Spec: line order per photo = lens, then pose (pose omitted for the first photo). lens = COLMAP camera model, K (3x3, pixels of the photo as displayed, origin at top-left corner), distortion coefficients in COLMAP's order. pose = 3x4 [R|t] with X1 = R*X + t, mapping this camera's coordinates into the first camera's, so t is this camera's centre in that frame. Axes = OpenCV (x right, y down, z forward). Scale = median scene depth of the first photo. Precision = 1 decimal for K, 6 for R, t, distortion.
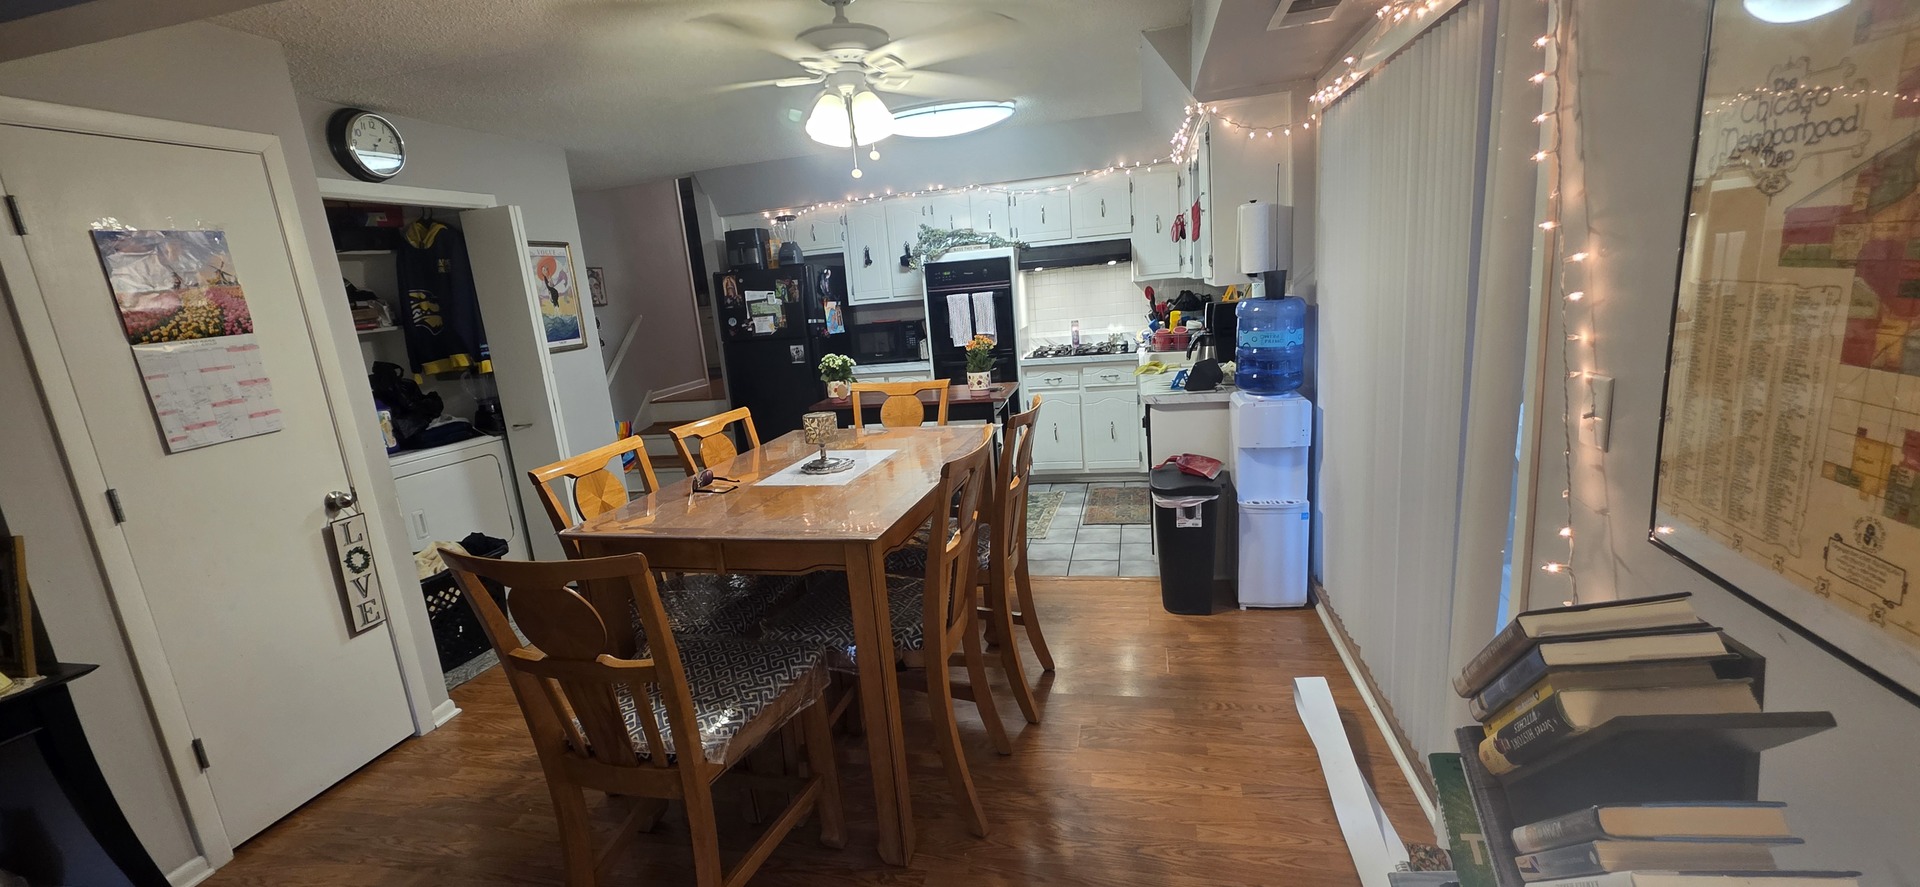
lens RADIAL K [[770.0, 0, 955.2], [0, 770.0, 444.2], [0, 0, 1]] dist [0.005386, -0.002873]
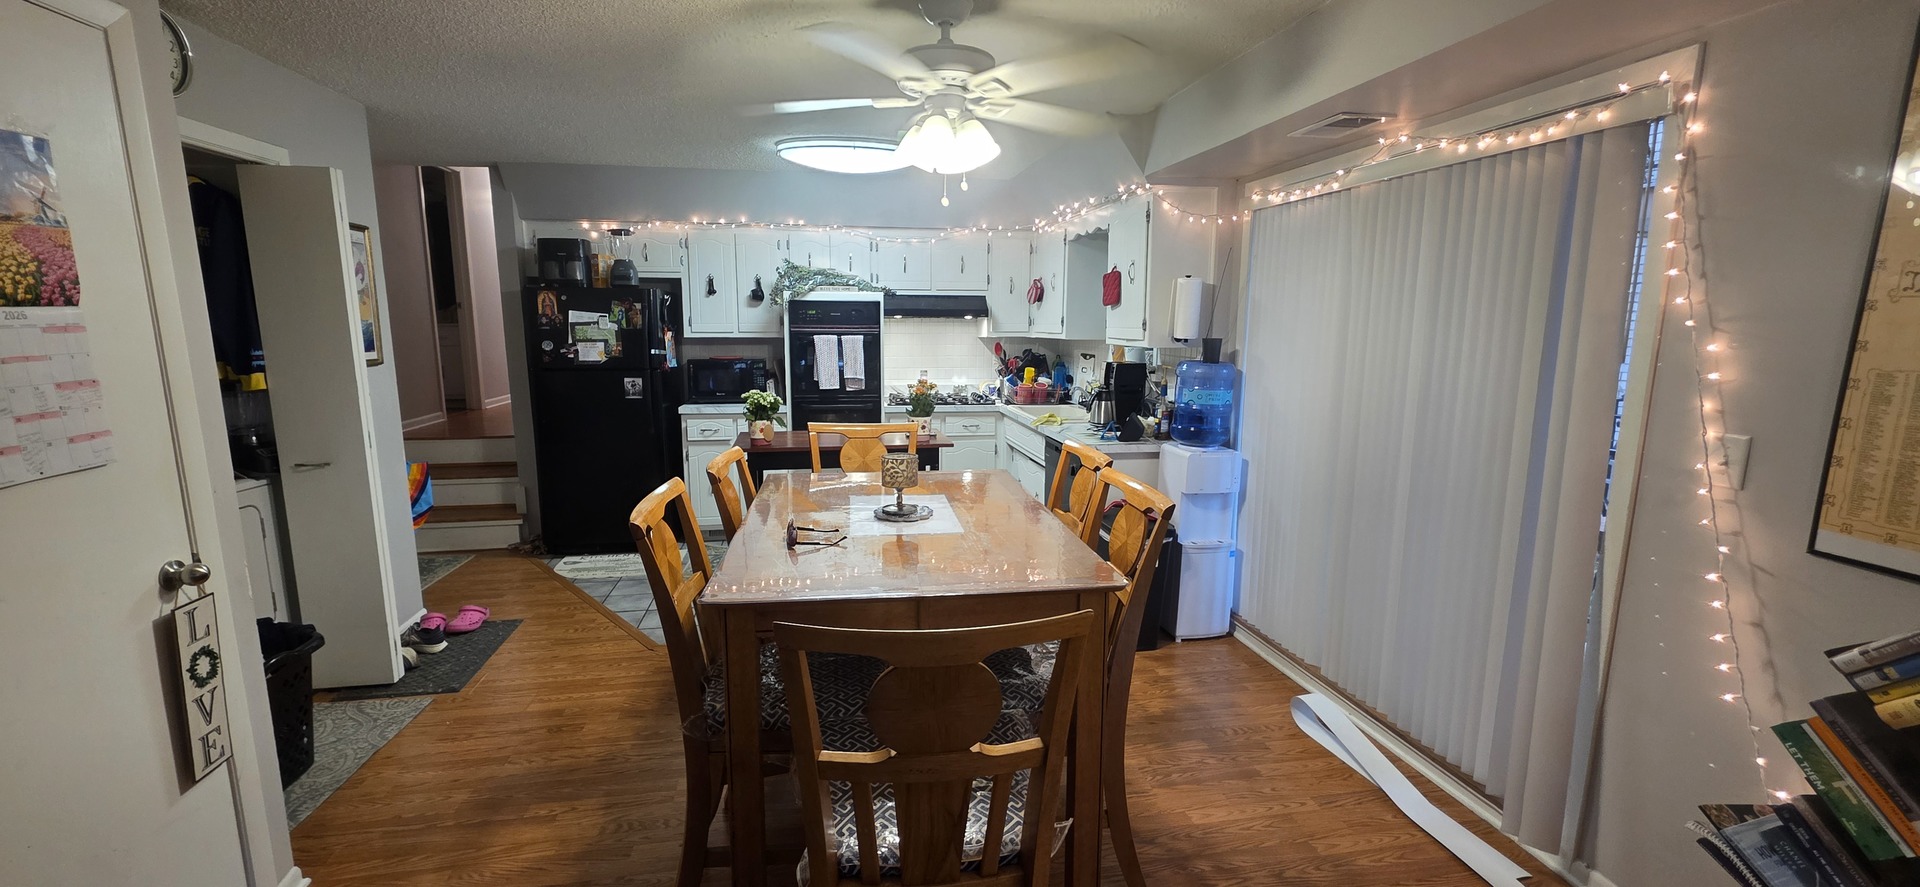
lens RADIAL K [[770.0, 0, 955.2], [0, 770.0, 444.2], [0, 0, 1]] dist [0.005386, -0.002873]
pose [[0.914715, 0.025016, 0.403325, -0.299829], [0.001891, 0.997806, -0.066178, 0.005118], [-0.404095, 0.061297, 0.912661, 0.092358]]
